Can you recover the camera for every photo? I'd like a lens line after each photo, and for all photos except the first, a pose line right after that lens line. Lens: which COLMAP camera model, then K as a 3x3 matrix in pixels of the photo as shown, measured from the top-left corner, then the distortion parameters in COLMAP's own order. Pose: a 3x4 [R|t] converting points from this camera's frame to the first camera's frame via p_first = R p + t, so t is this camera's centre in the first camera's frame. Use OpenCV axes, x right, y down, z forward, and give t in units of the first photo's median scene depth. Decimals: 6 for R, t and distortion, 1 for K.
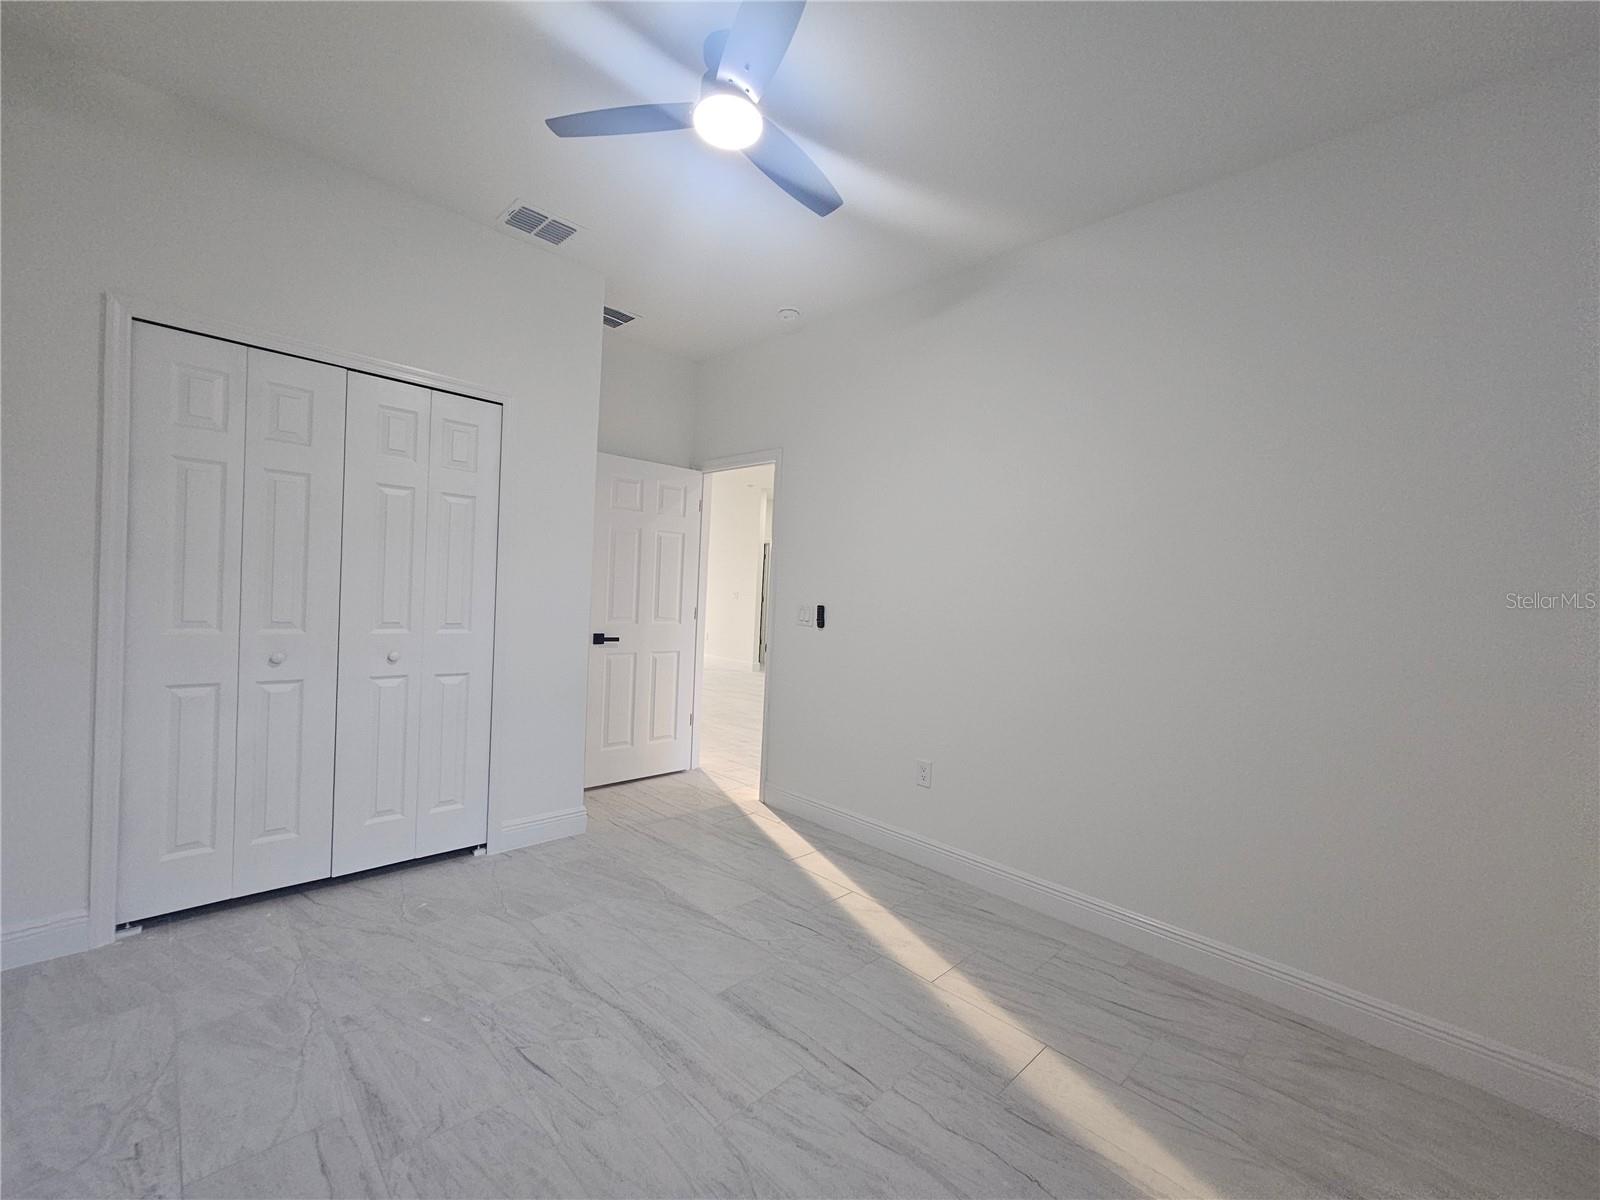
lens RADIAL K [[660.4, 0, 800.8], [0, 660.4, 601.1], [0, 0, 1]] dist [-0.002025, 0.003005]
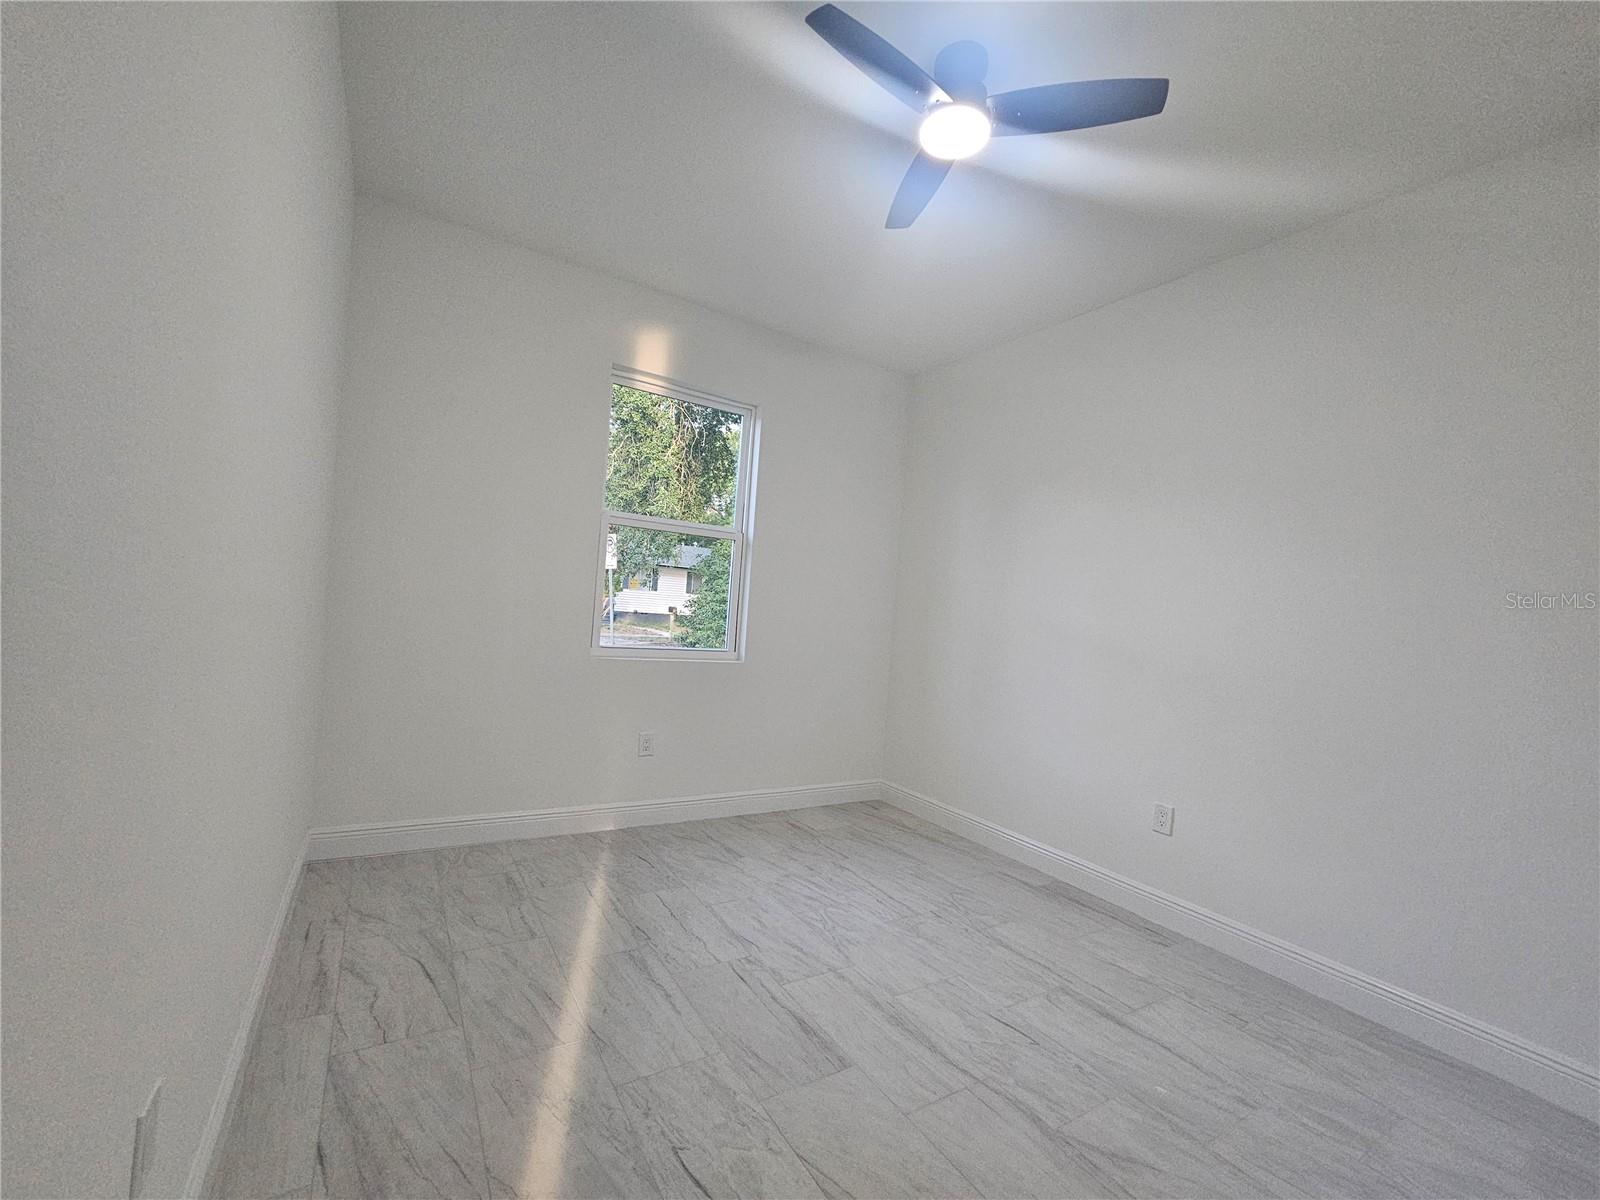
lens RADIAL K [[660.4, 0, 797.6], [0, 660.4, 603.3], [0, 0, 1]] dist [-0.002025, 0.003005]
pose [[-0.967769, -0.121154, 0.220781, -0.189494], [-0.120633, 0.992570, 0.015893, -0.003698], [-0.221066, -0.011252, -0.975194, 2.003704]]
